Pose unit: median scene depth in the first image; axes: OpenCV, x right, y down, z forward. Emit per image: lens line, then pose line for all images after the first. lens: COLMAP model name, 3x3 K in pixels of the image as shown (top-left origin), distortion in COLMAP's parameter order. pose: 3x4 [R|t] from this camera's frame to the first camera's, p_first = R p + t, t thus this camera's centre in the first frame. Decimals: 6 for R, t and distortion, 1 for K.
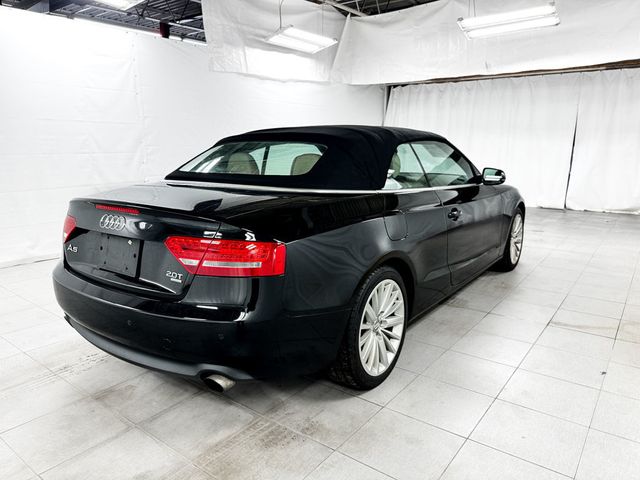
lens RADIAL K [[463.9, 0, 325.4], [0, 463.9, 241.2], [0, 0, 1]] dist [-0.008335, -0.005394]
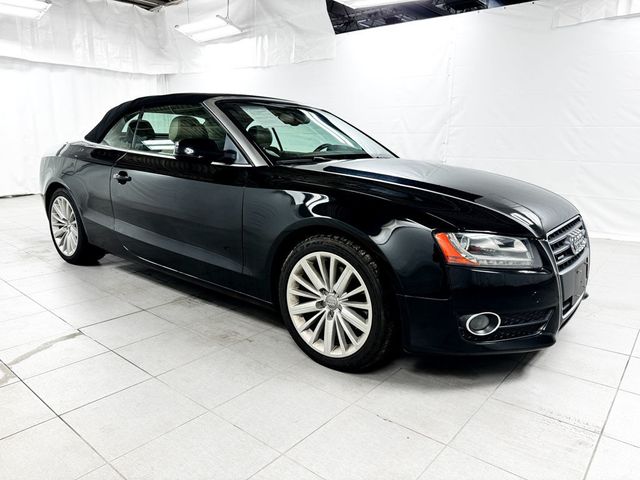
lens RADIAL K [[446.8, 0, 321.7], [0, 446.8, 262.4], [0, 0, 1]] dist [0.002244, -0.000202]
pose [[-0.052916, 0.270878, -0.961158, 1.184615], [-0.211786, 0.937567, 0.275889, -0.243333], [0.975882, 0.218159, 0.007755, 1.383517]]
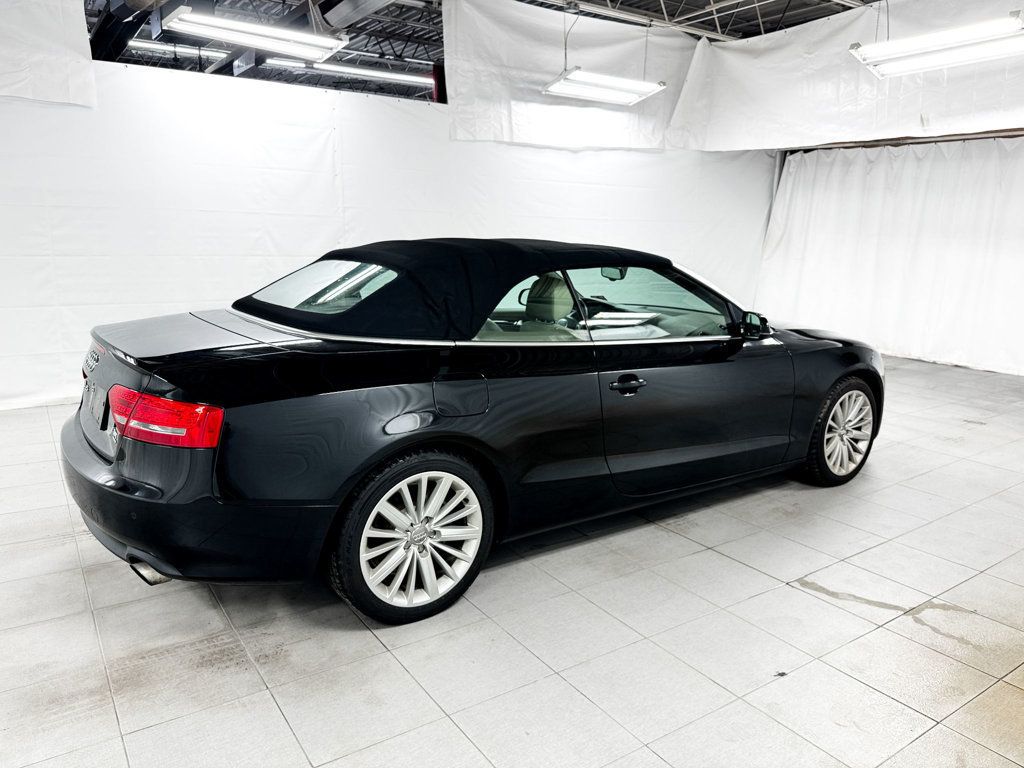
lens RADIAL K [[742.3, 0, 520.6], [0, 742.3, 385.9], [0, 0, 1]] dist [-0.008335, -0.005394]
pose [[0.947219, 0.090433, -0.307567, 0.425276], [-0.090901, 0.995777, 0.012836, -0.052986], [0.307429, 0.015800, 0.951440, -0.015177]]
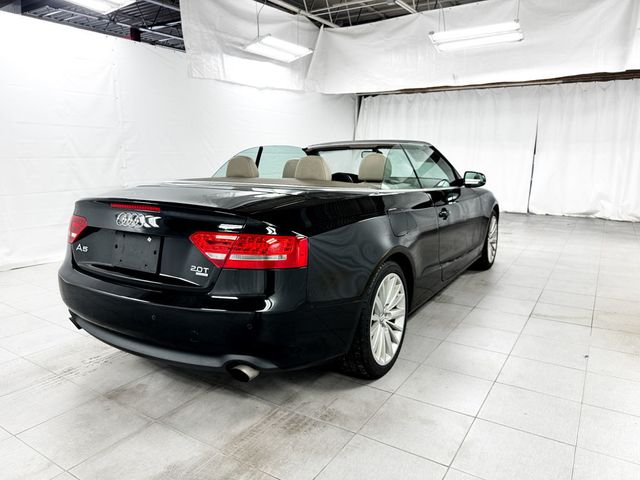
lens RADIAL K [[462.1, 0, 330.3], [0, 462.1, 239.7], [0, 0, 1]] dist [-0.002177, -0.008046]
pose [[0.995968, -0.012062, 0.088899, -0.072352], [0.014035, 0.999668, -0.021601, 0.019317], [-0.088609, 0.022761, 0.995806, -0.028599]]
